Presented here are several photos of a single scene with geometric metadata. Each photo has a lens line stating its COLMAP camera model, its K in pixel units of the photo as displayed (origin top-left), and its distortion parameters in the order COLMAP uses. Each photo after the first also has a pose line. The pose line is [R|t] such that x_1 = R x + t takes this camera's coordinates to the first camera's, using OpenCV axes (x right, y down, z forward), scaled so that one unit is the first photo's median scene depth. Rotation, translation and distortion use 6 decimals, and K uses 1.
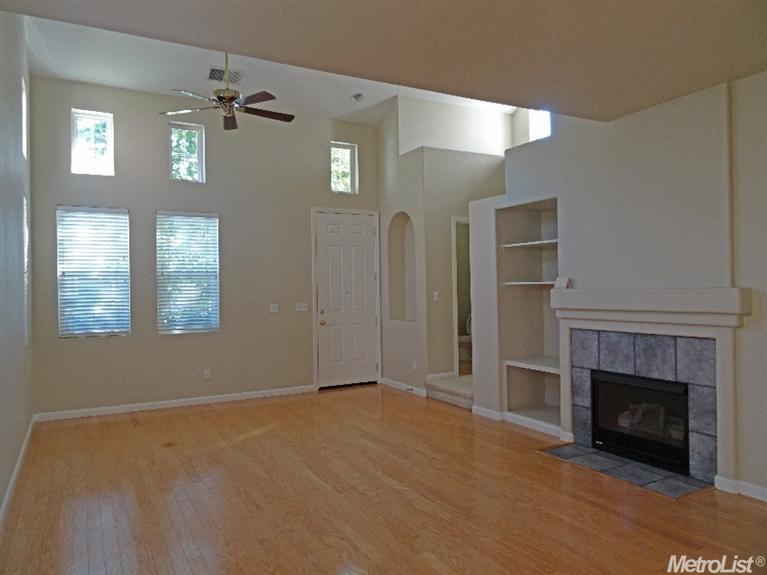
lens RADIAL K [[547.6, 0, 383.5], [0, 547.6, 287.5], [0, 0, 1]] dist [-0.006466, -0.000773]
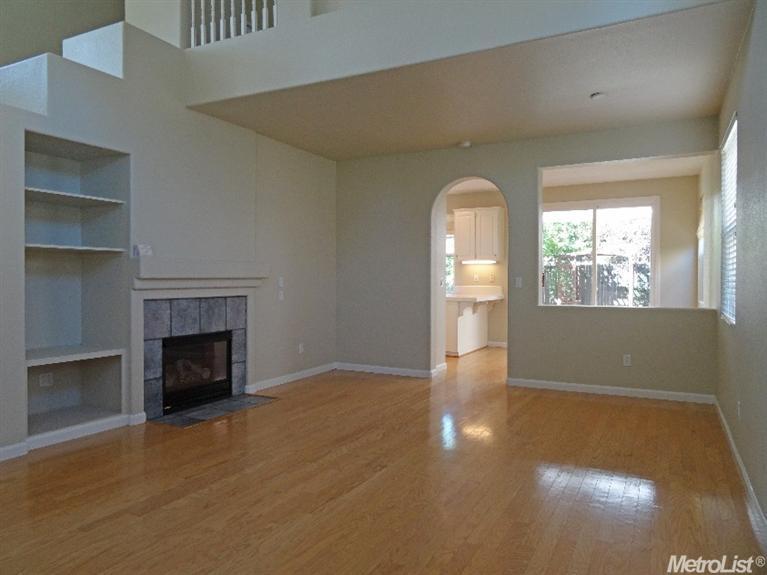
lens RADIAL K [[547.6, 0, 383.5], [0, 547.6, 287.5], [0, 0, 1]] dist [-0.006466, -0.000773]
pose [[-0.559229, -0.000130, 0.829013, -0.735595], [0.004254, 0.999986, 0.003026, 0.058296], [-0.829002, 0.005219, -0.559221, 1.316140]]
